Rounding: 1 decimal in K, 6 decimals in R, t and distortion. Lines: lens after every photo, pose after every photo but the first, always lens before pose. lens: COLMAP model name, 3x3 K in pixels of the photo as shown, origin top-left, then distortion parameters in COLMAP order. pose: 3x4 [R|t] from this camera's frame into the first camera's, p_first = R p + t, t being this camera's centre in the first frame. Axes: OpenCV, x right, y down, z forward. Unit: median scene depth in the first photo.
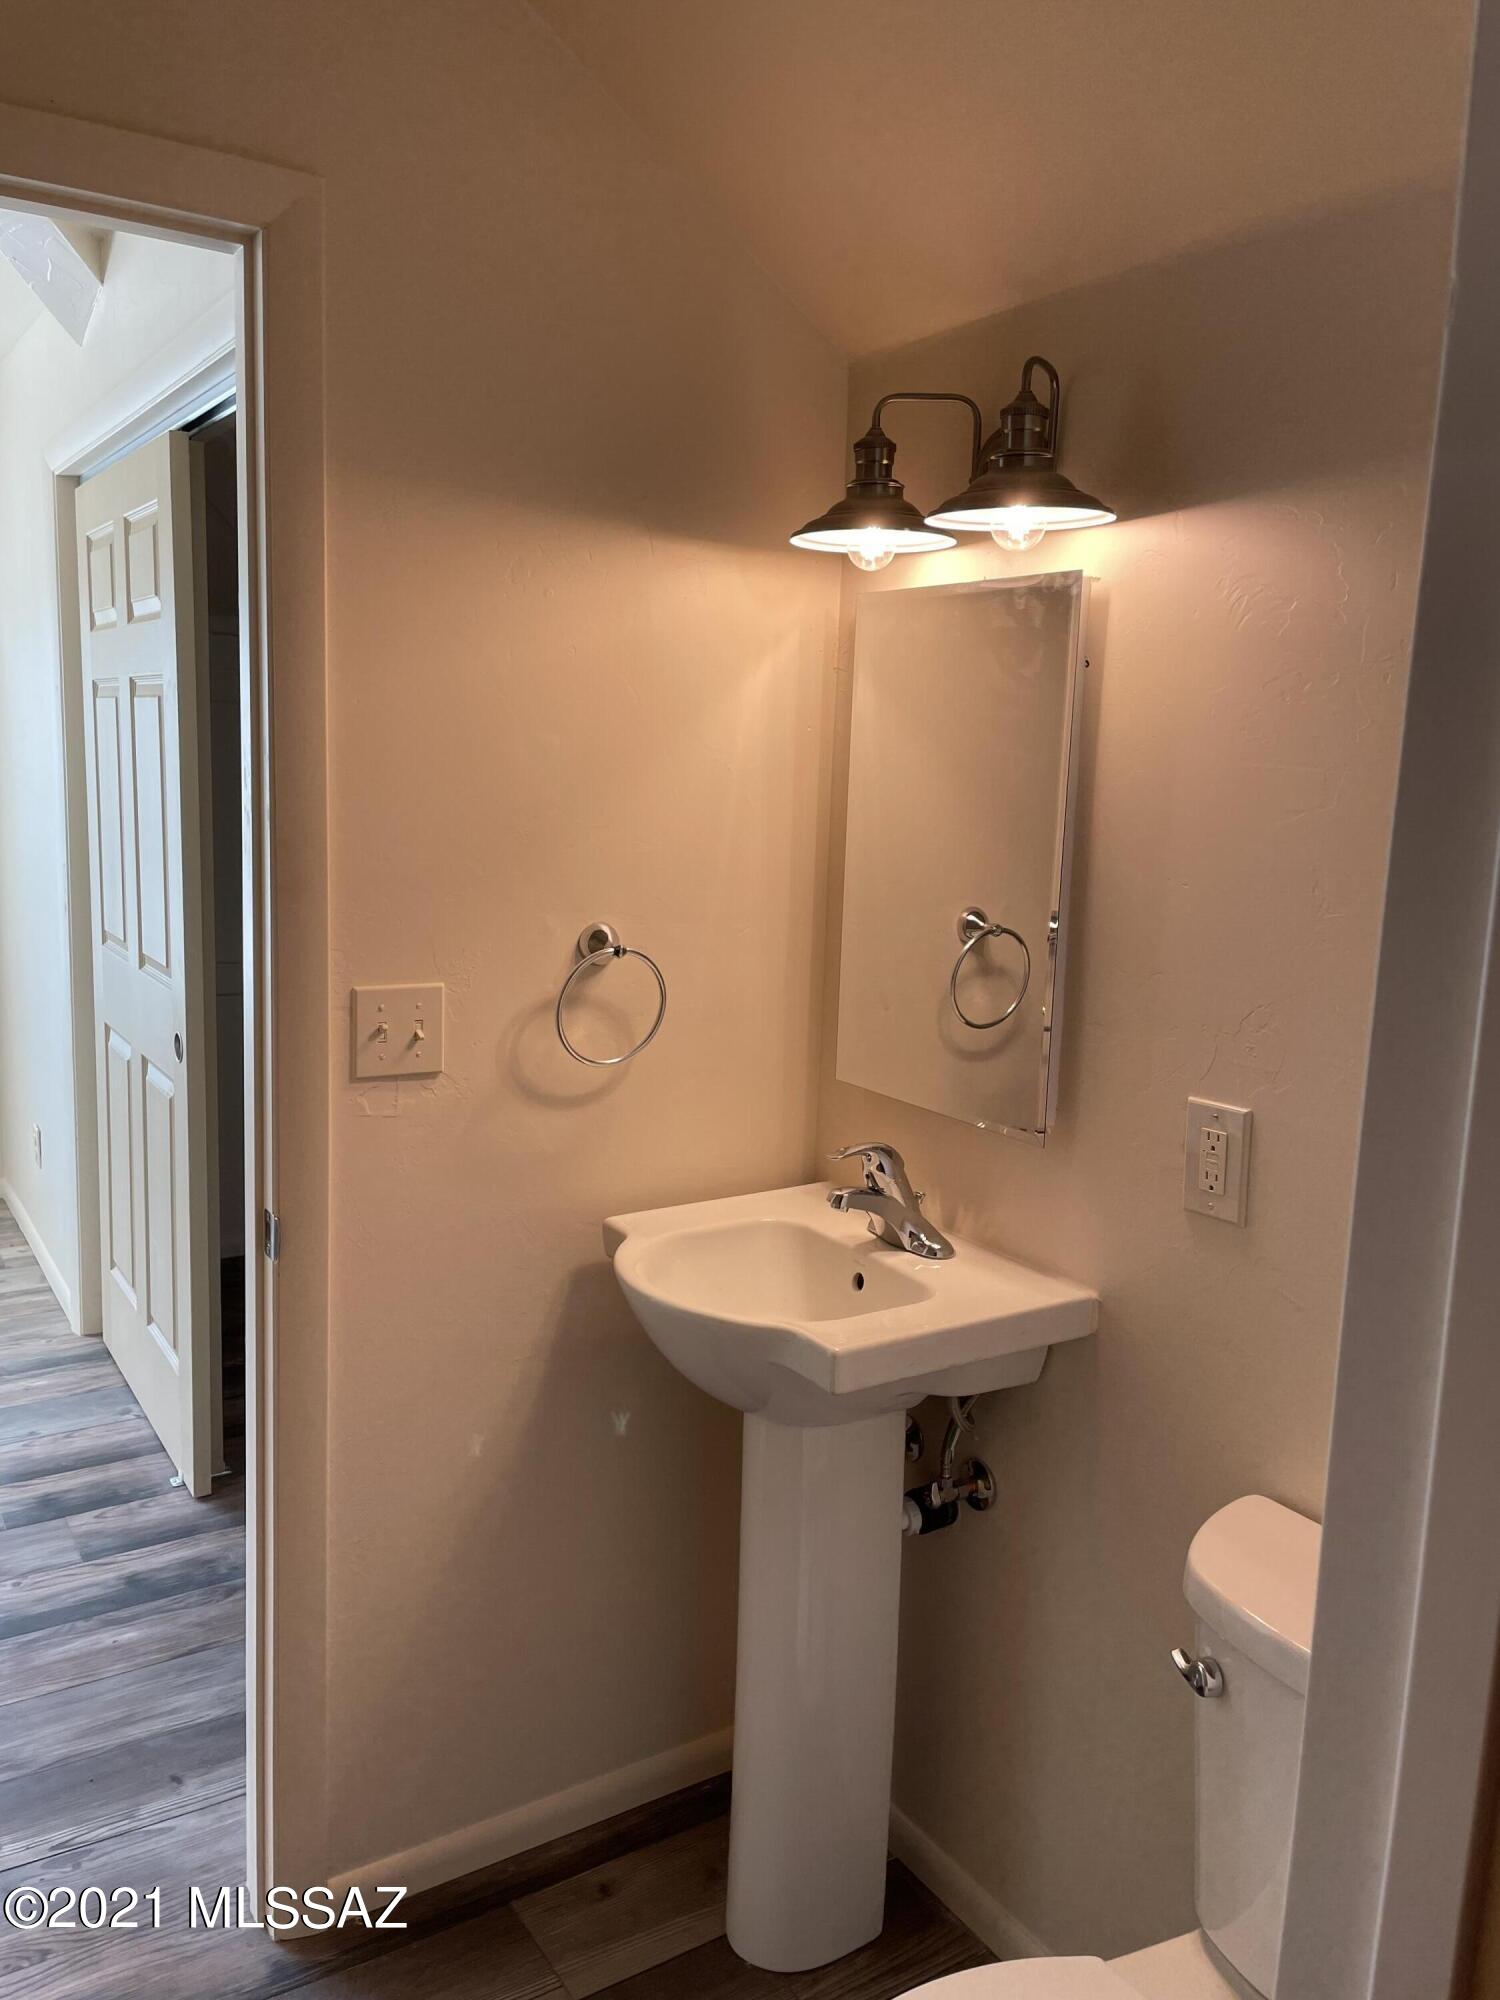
lens RADIAL K [[1535.1, 0, 750.0], [0, 1535.1, 1000.0], [0, 0, 1]] dist [0.105109, -0.150648]
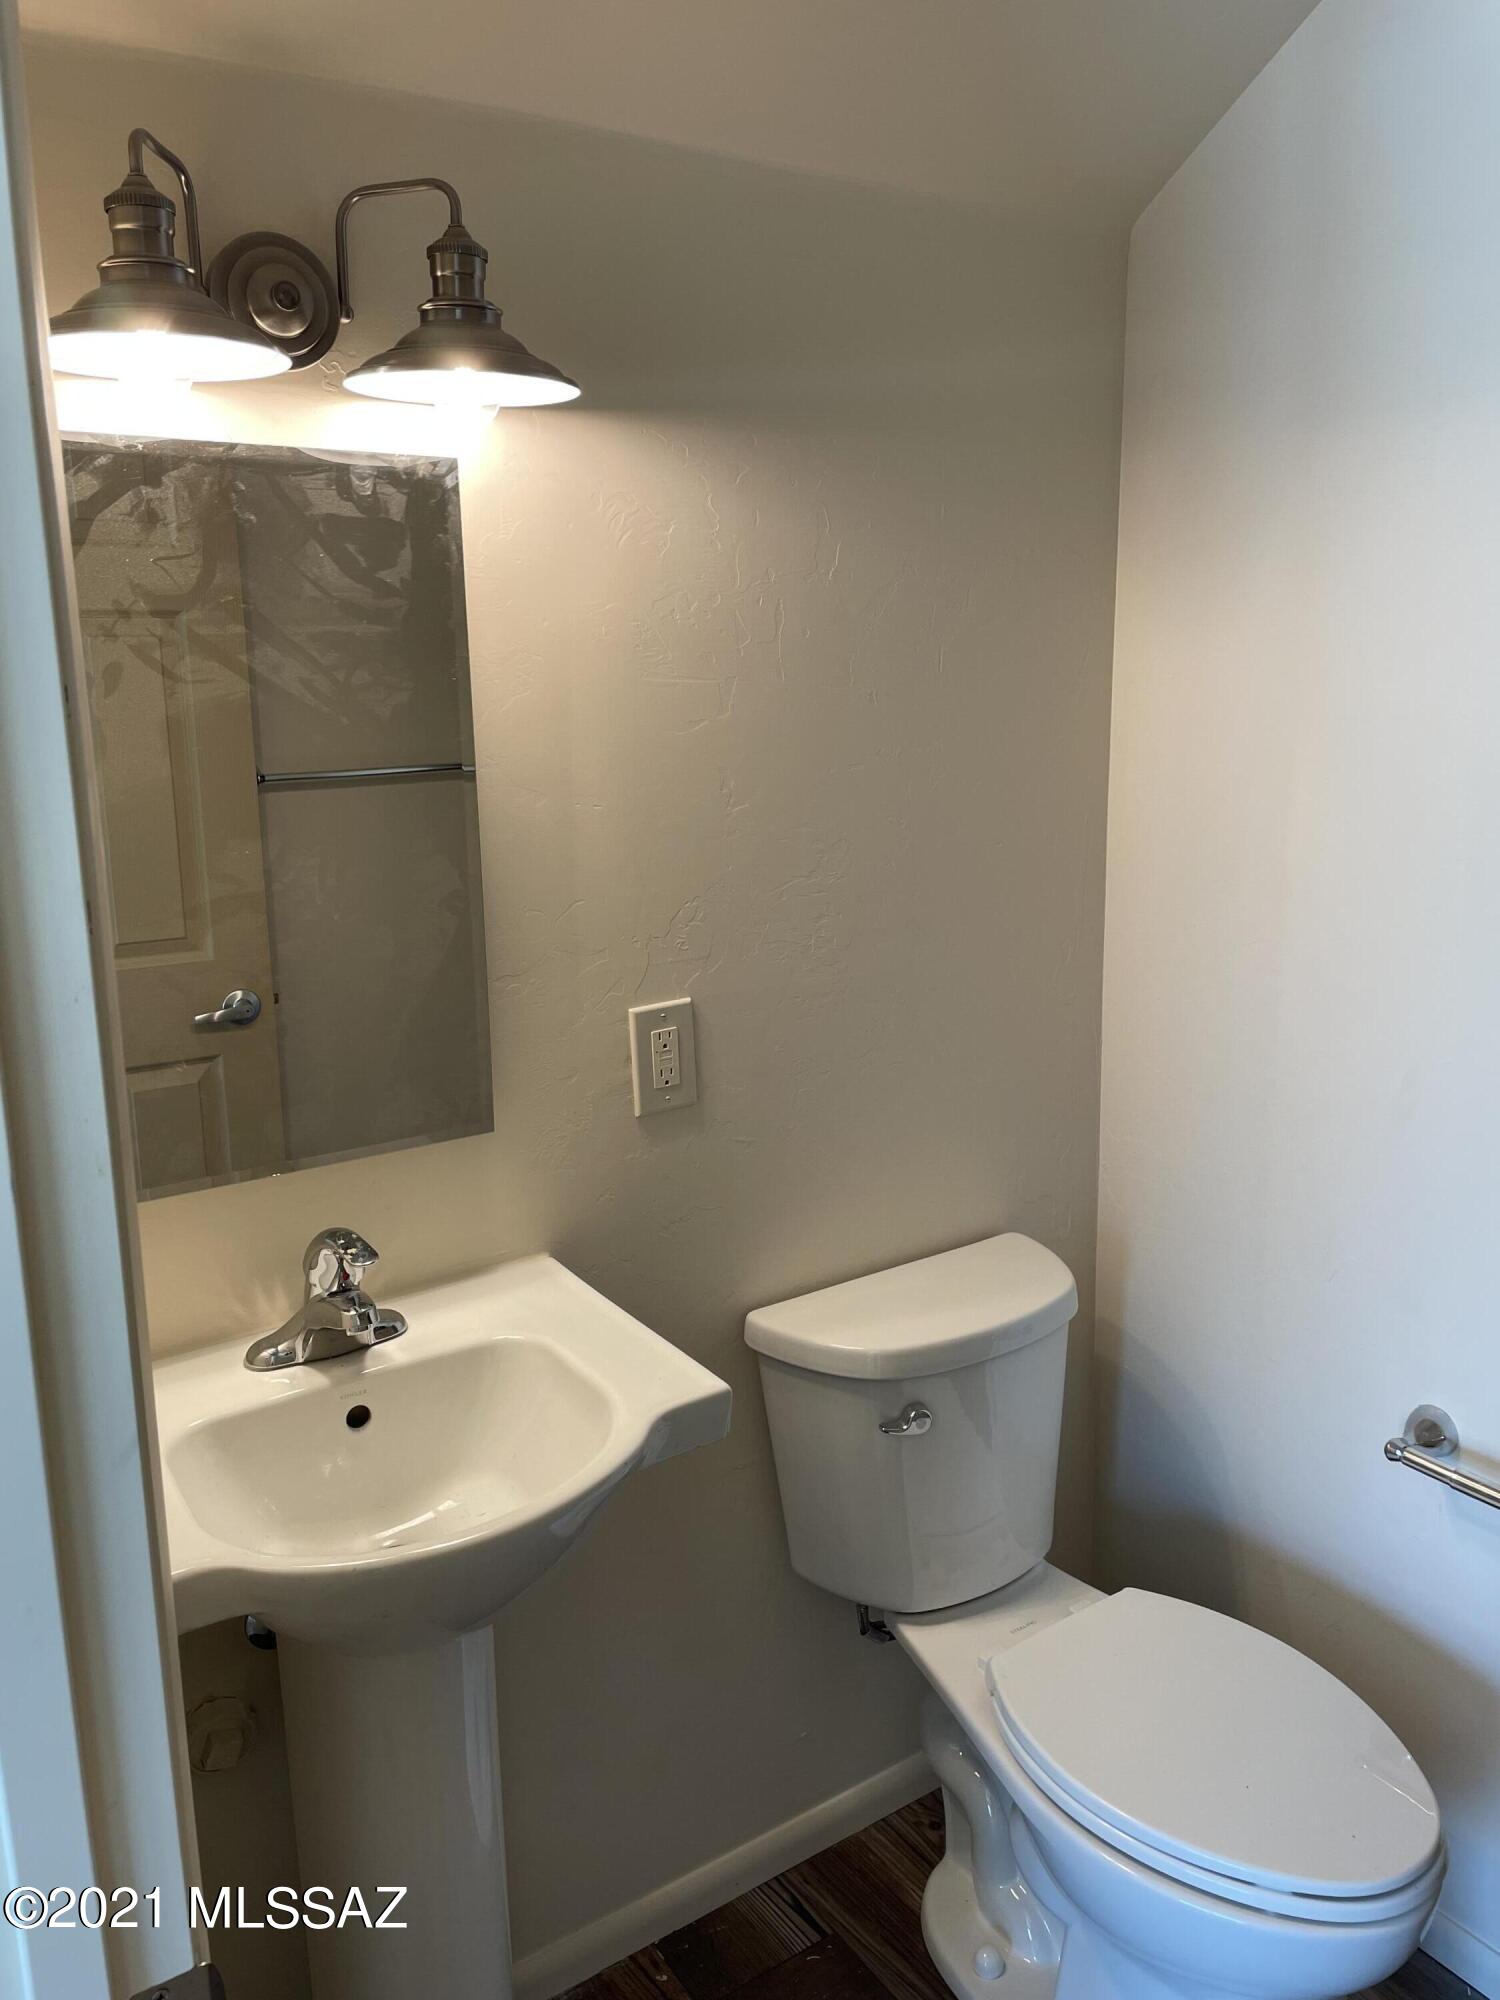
lens RADIAL K [[1535.1, 0, 750.0], [0, 1535.1, 1000.0], [0, 0, 1]] dist [0.105109, -0.150648]
pose [[-0.028592, -0.235007, 0.971573, -0.685743], [0.187446, 0.953467, 0.236144, -0.164076], [-0.981859, 0.188870, 0.016789, 0.877453]]
